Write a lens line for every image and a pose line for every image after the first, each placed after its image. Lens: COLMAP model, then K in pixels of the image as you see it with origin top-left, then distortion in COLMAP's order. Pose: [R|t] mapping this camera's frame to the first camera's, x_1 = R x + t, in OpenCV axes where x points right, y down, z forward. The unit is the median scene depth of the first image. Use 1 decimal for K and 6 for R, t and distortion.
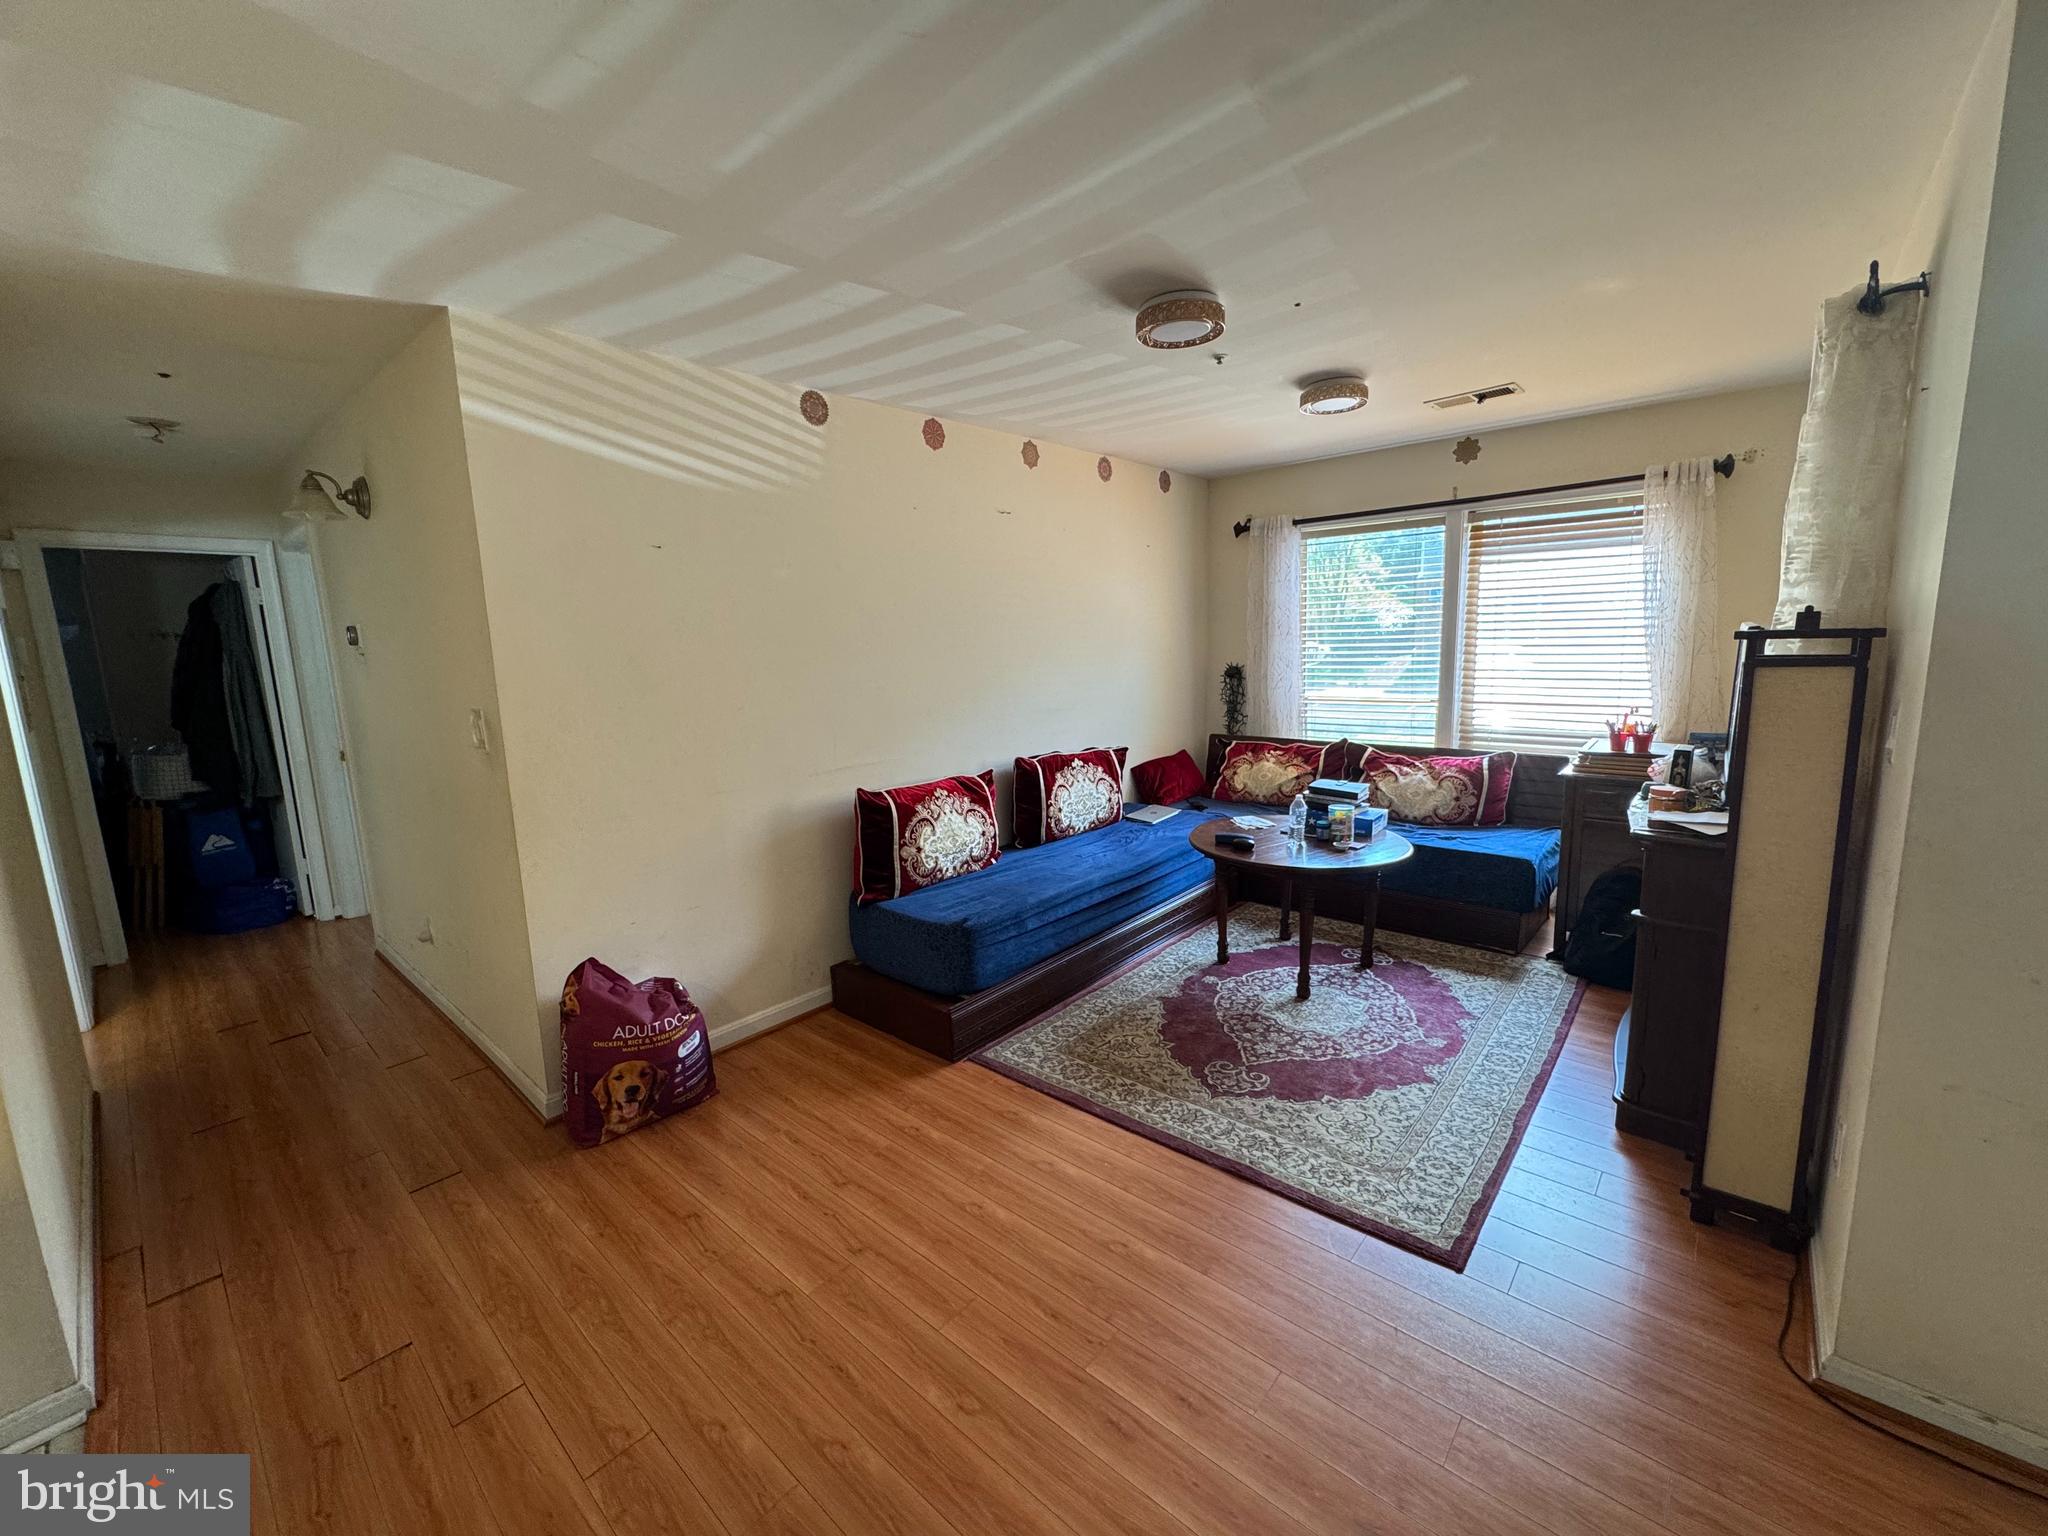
lens RADIAL K [[819.0, 0, 1022.3], [0, 819.0, 765.3], [0, 0, 1]] dist [-0.004421, 0.000518]
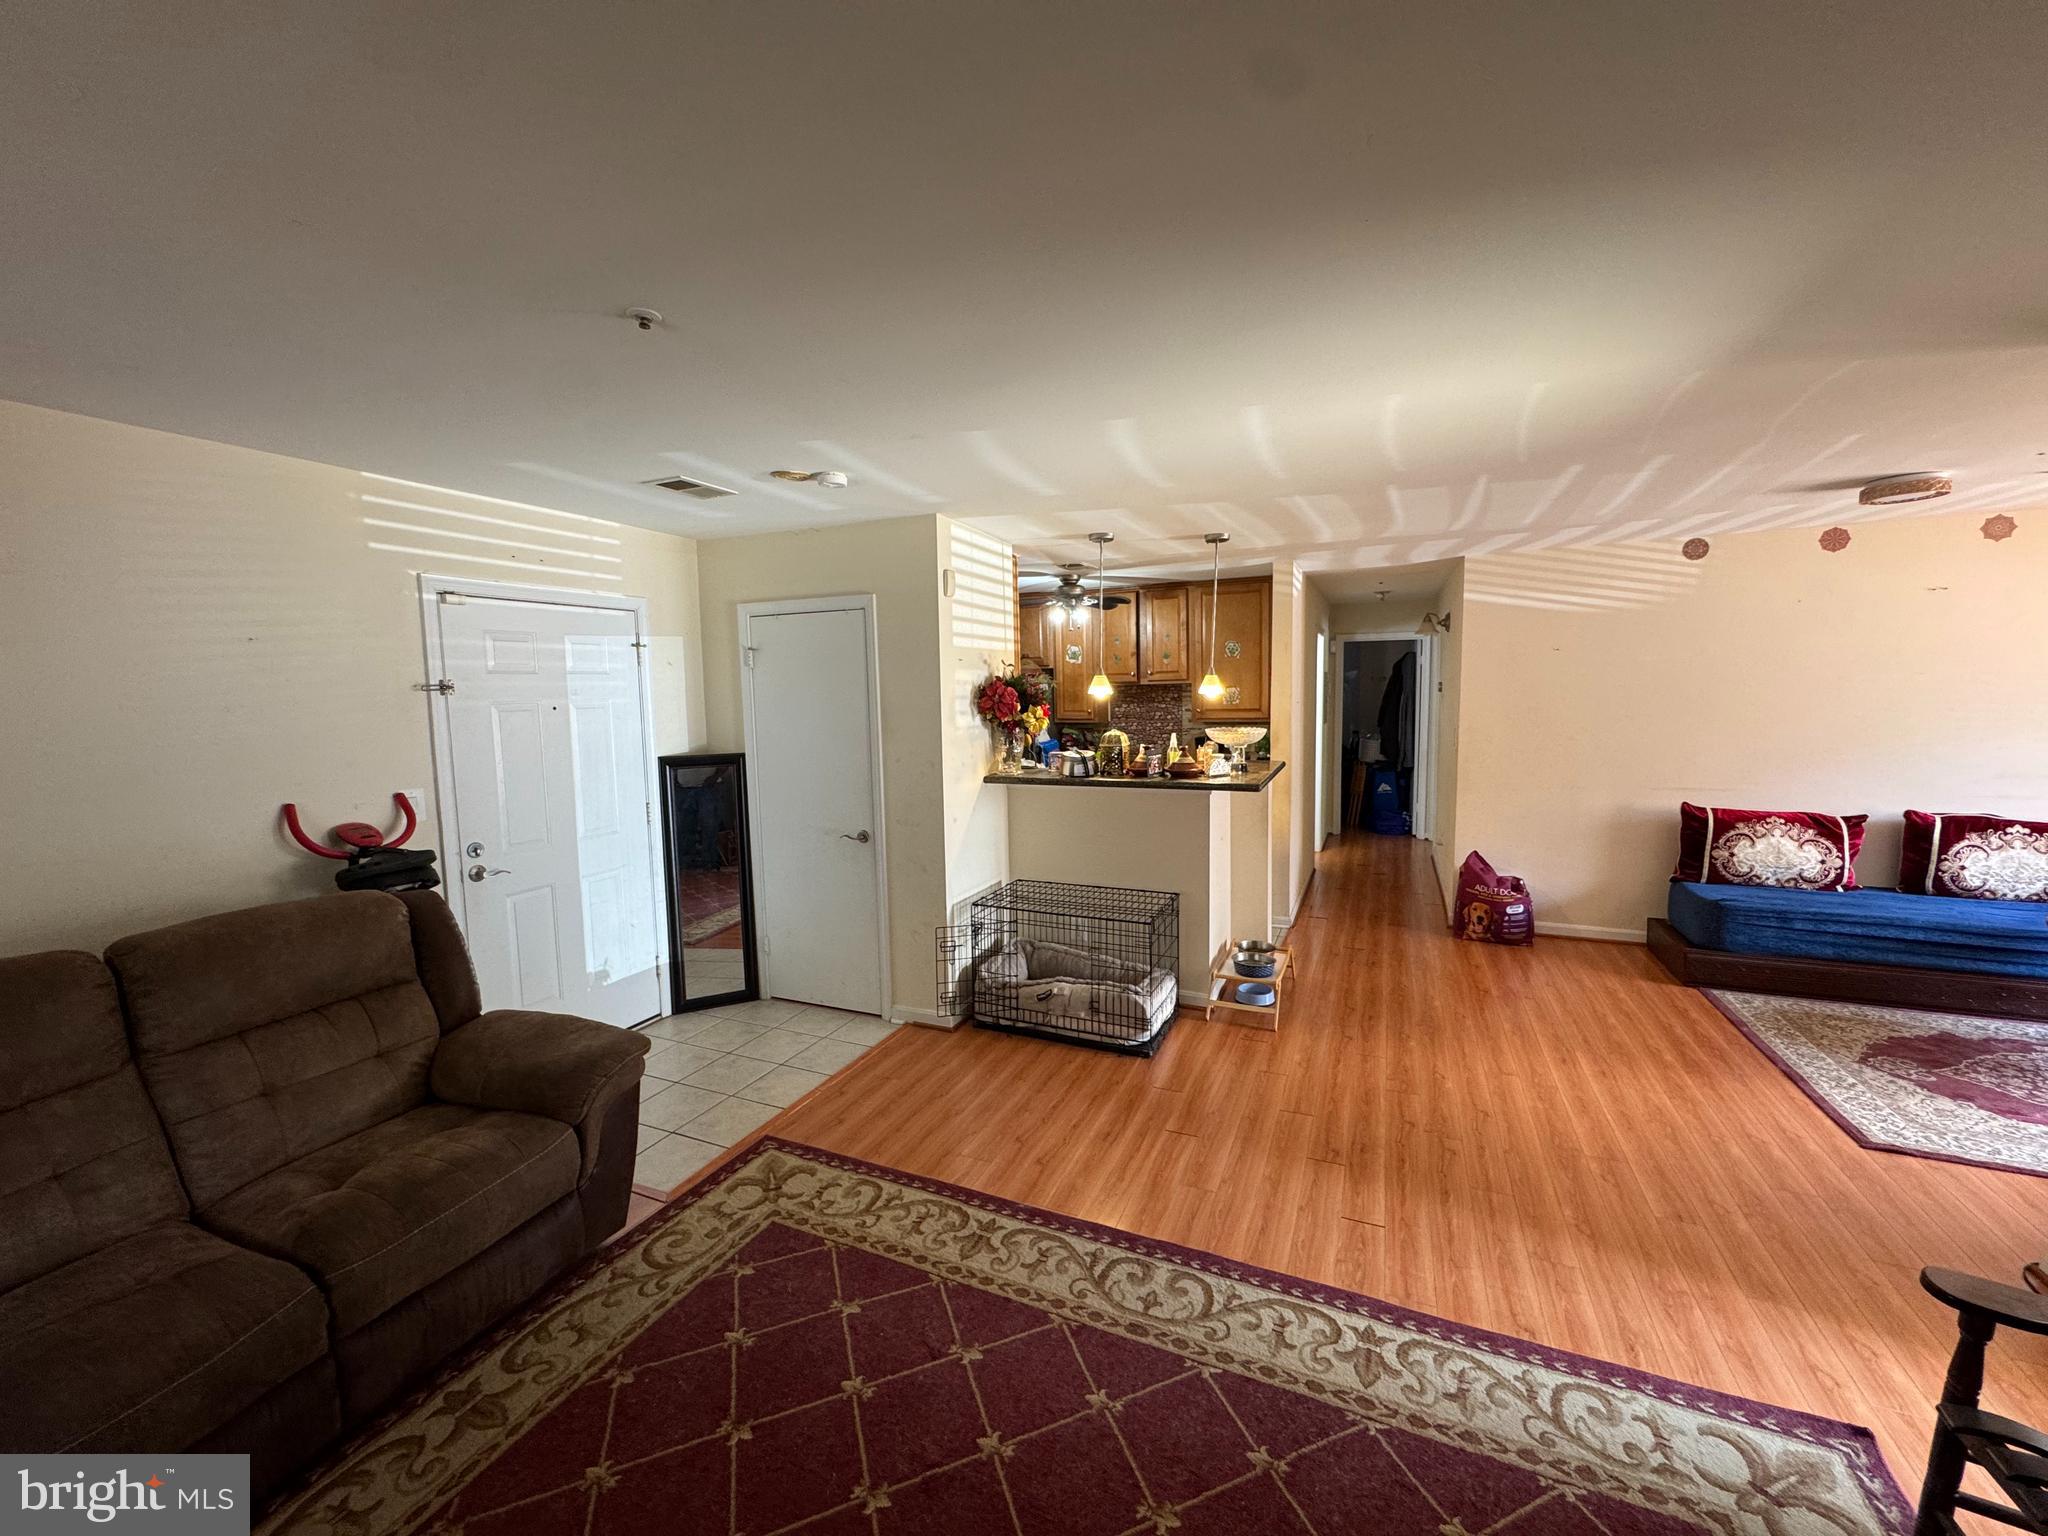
lens RADIAL K [[819.0, 0, 1021.0], [0, 819.0, 767.3], [0, 0, 1]] dist [-0.004421, 0.000518]
pose [[0.299272, 0.120682, -0.946505, 0.953956], [-0.136668, 0.987163, 0.082653, 0.009449], [0.944329, 0.104621, 0.311924, -0.684015]]
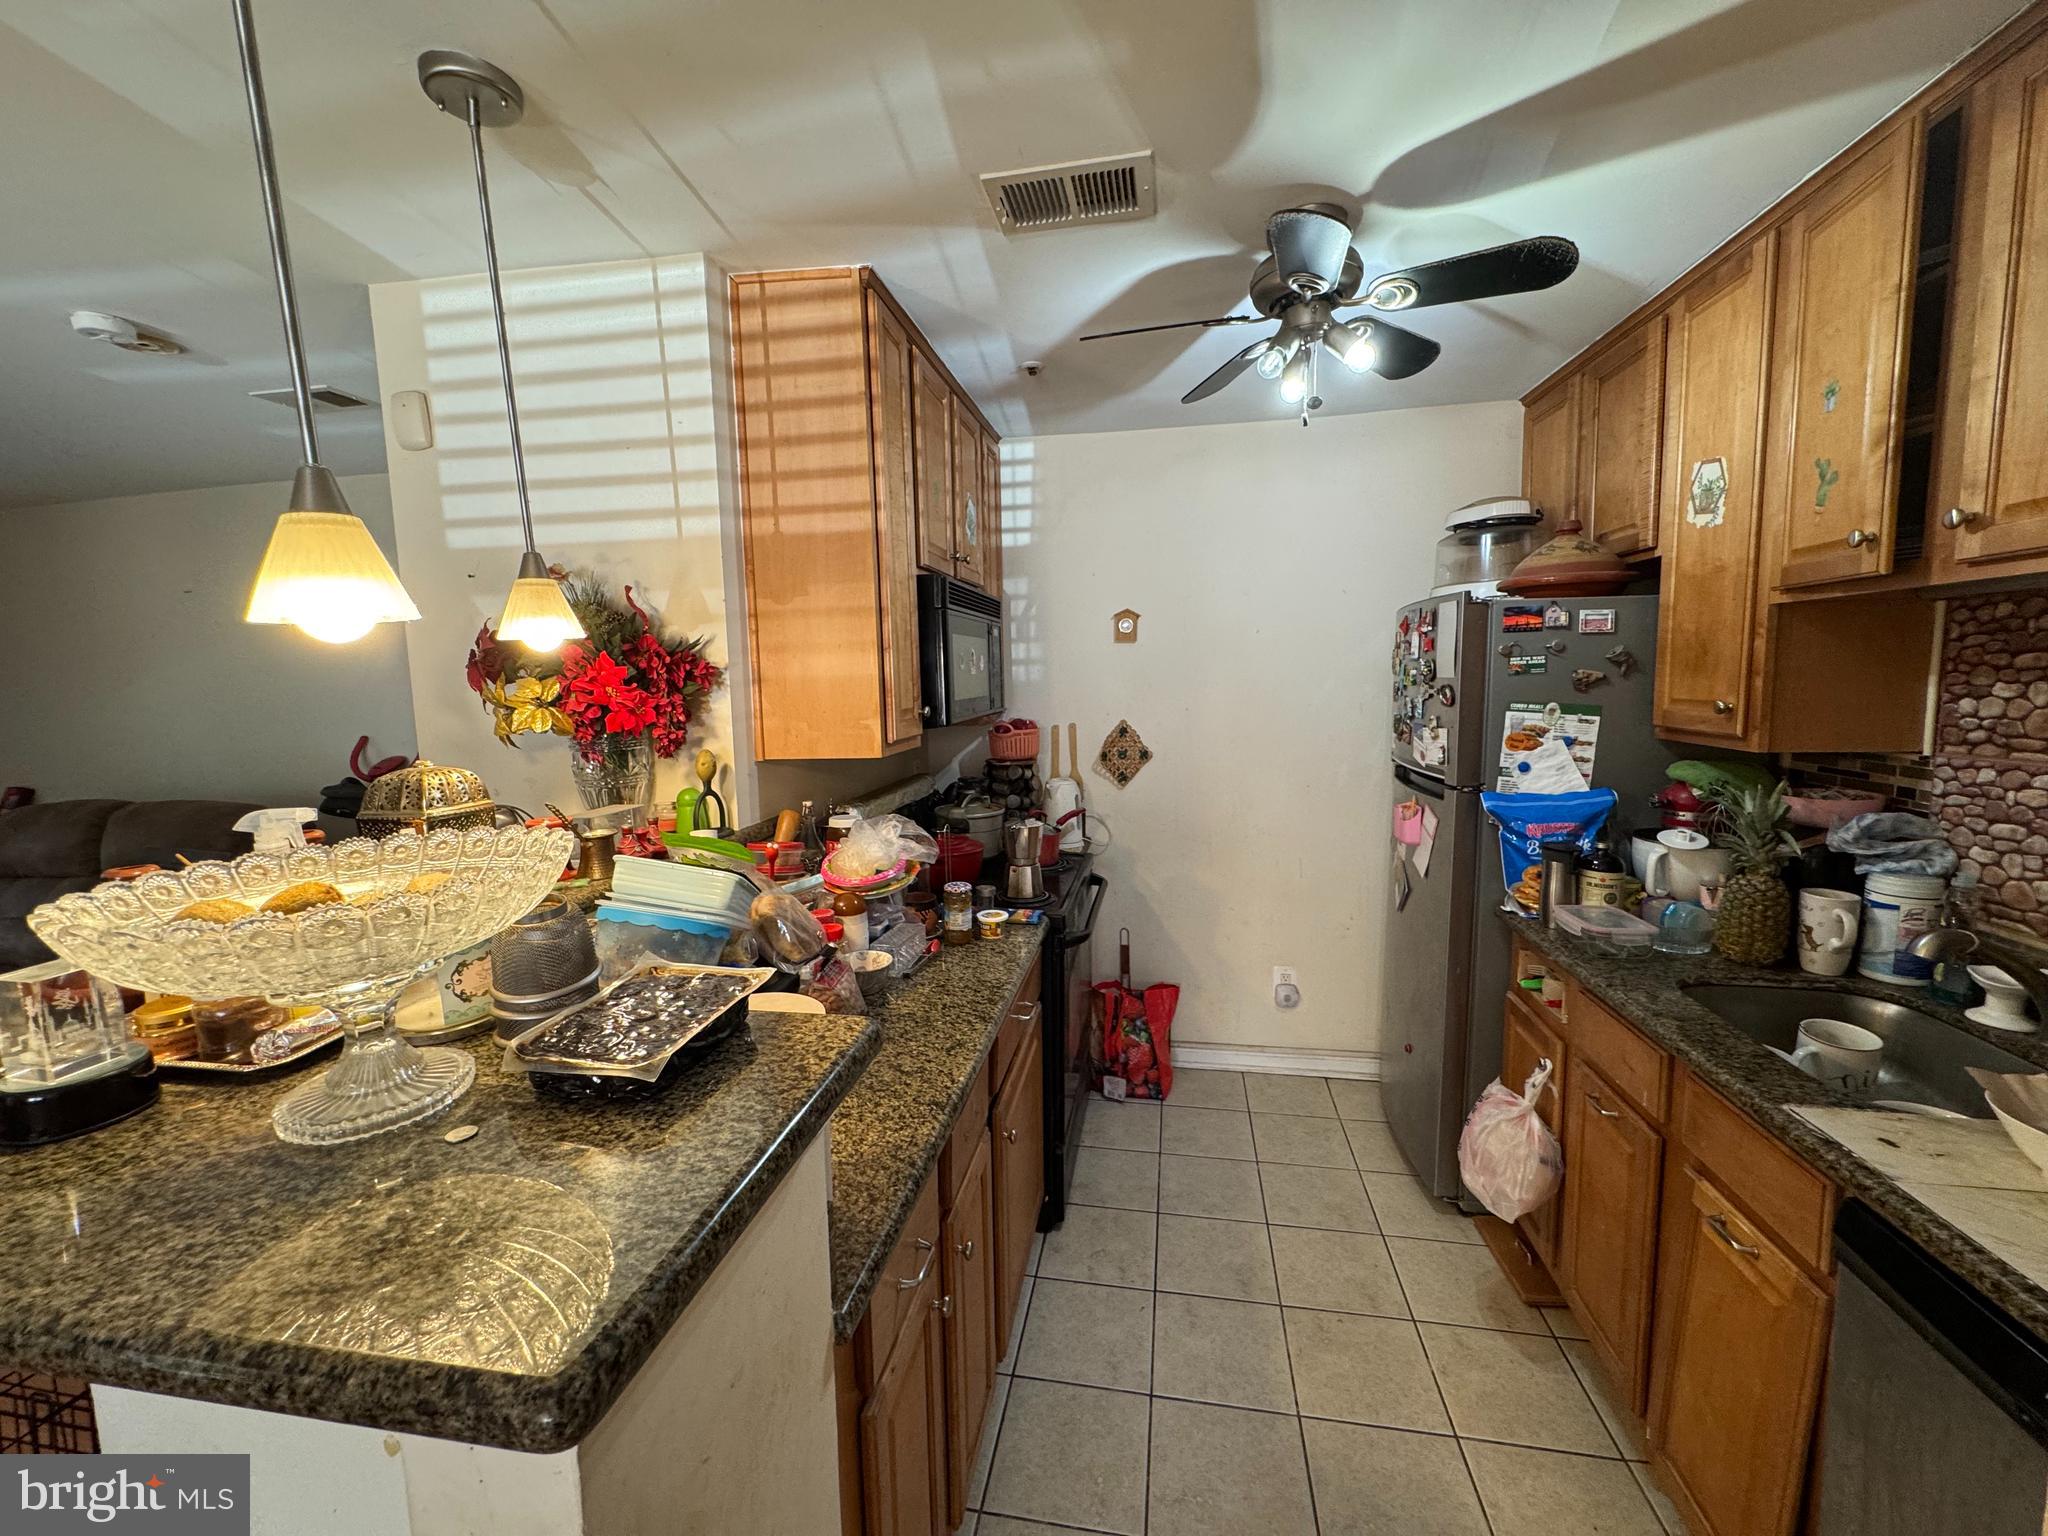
lens RADIAL K [[819.0, 0, 1019.5], [0, 819.0, 768.1], [0, 0, 1]] dist [-0.004421, 0.000518]
pose [[-0.859944, 0.109120, -0.498586, -0.483785], [-0.029452, 0.964641, 0.261918, -0.082825], [0.509537, 0.239920, -0.826323, 0.482664]]
